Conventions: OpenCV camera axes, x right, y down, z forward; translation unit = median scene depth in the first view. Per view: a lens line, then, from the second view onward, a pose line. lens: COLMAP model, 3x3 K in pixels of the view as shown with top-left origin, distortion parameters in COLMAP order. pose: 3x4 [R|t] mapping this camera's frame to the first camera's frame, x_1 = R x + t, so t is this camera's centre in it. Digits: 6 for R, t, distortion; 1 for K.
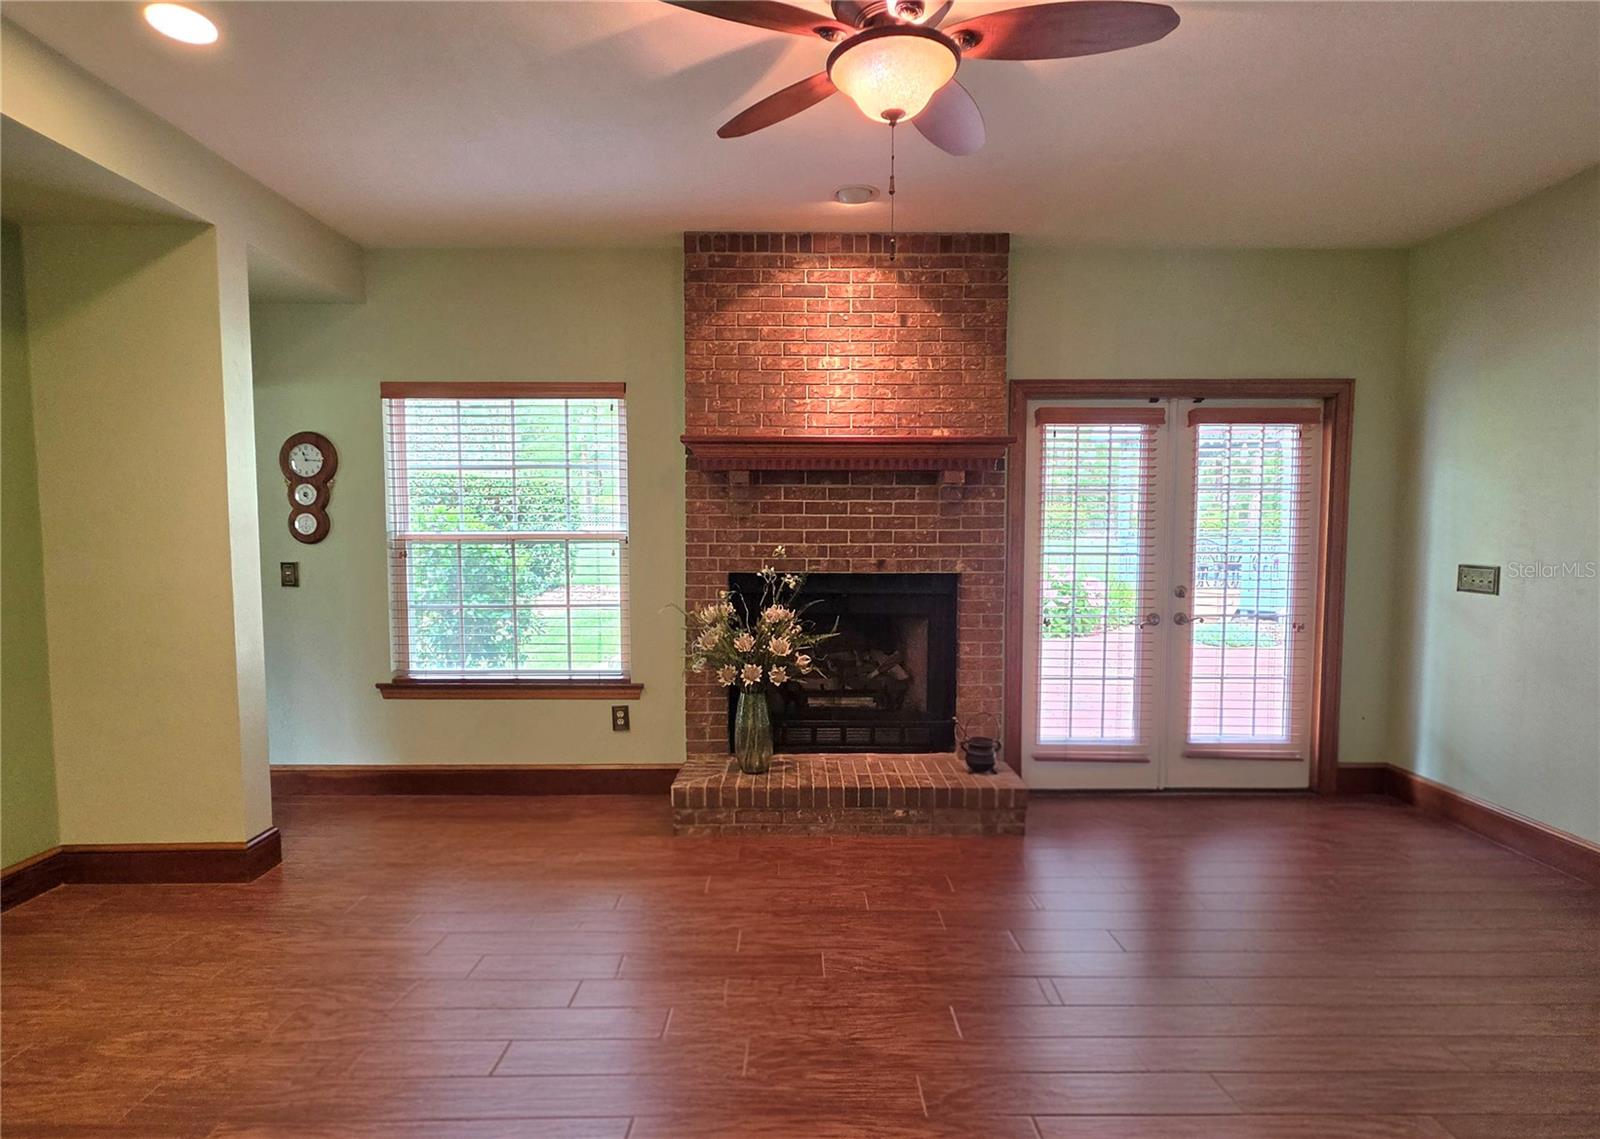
lens RADIAL K [[852.3, 0, 800.6], [0, 852.3, 602.7], [0, 0, 1]] dist [-0.001011, -0.000078]
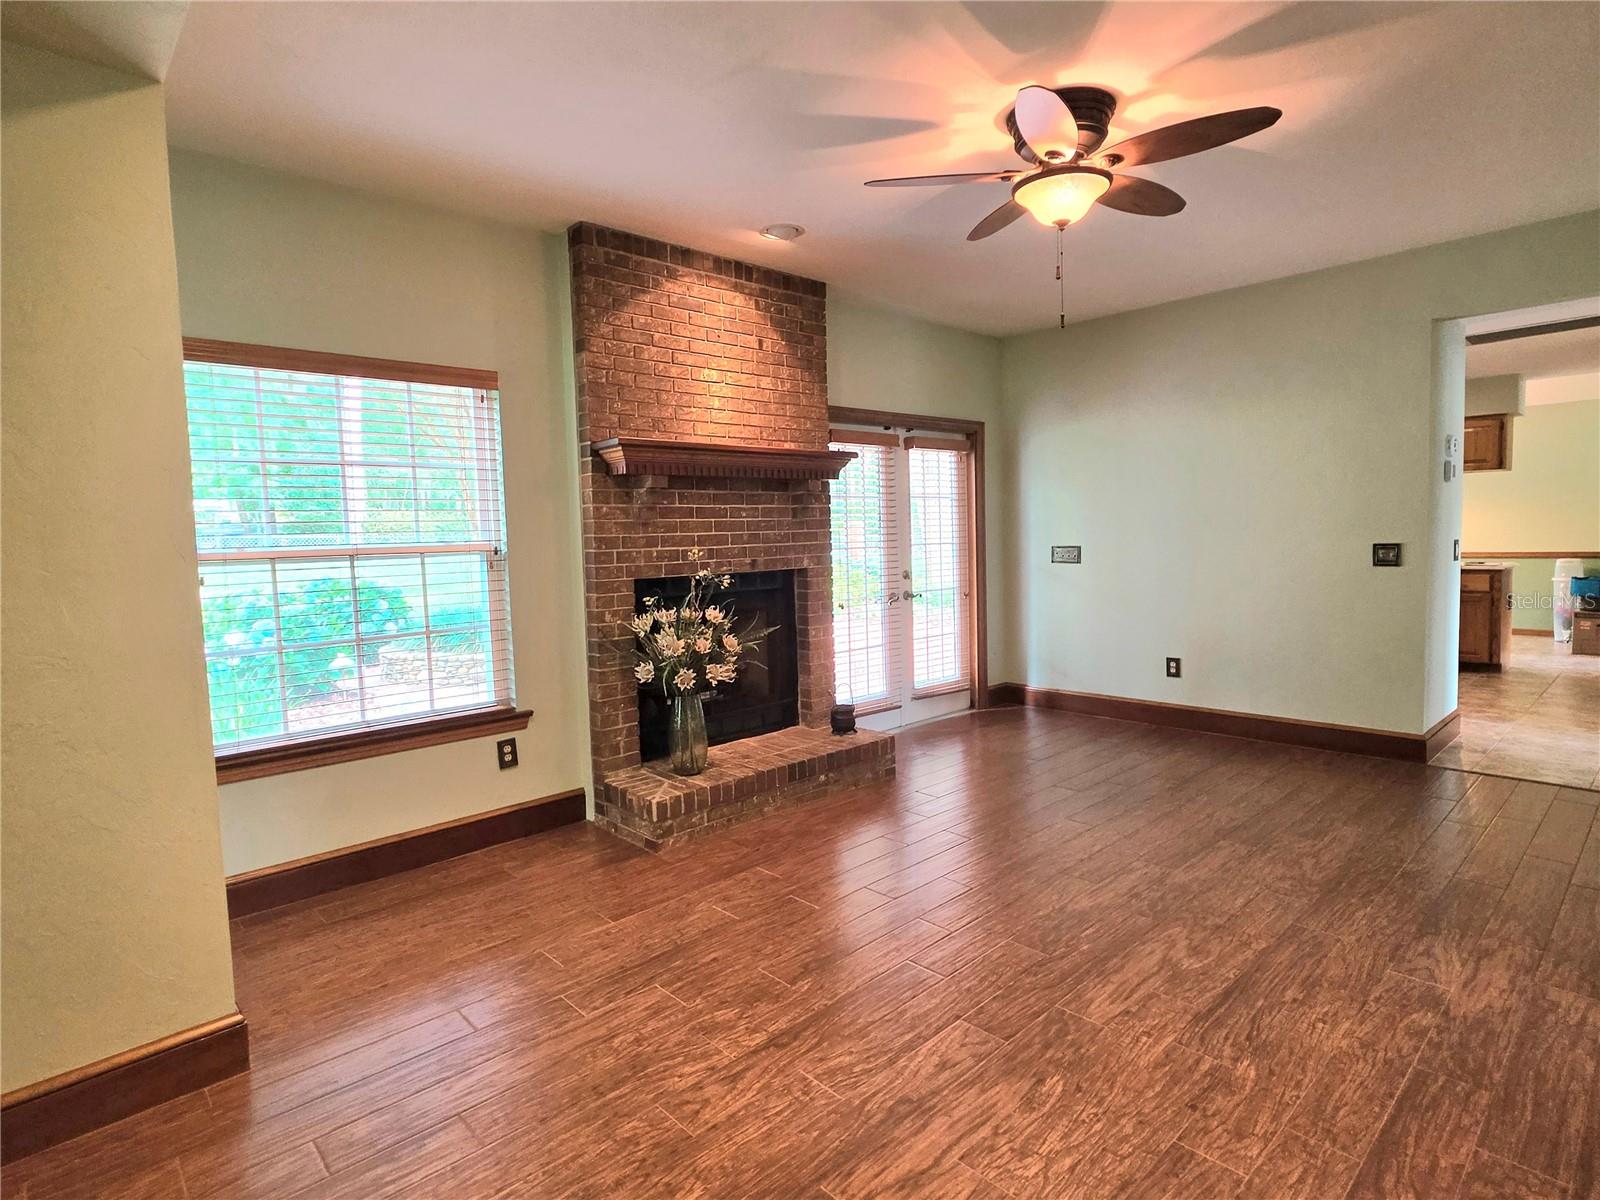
lens RADIAL K [[853.6, 0, 800.0], [0, 853.6, 600.0], [0, 0, 1]] dist [-0.000331, 0.000923]
pose [[0.734012, -0.075123, 0.674969, -0.615815], [0.082583, 0.996361, 0.021086, -0.016855], [-0.674097, 0.040264, 0.737545, 0.153426]]
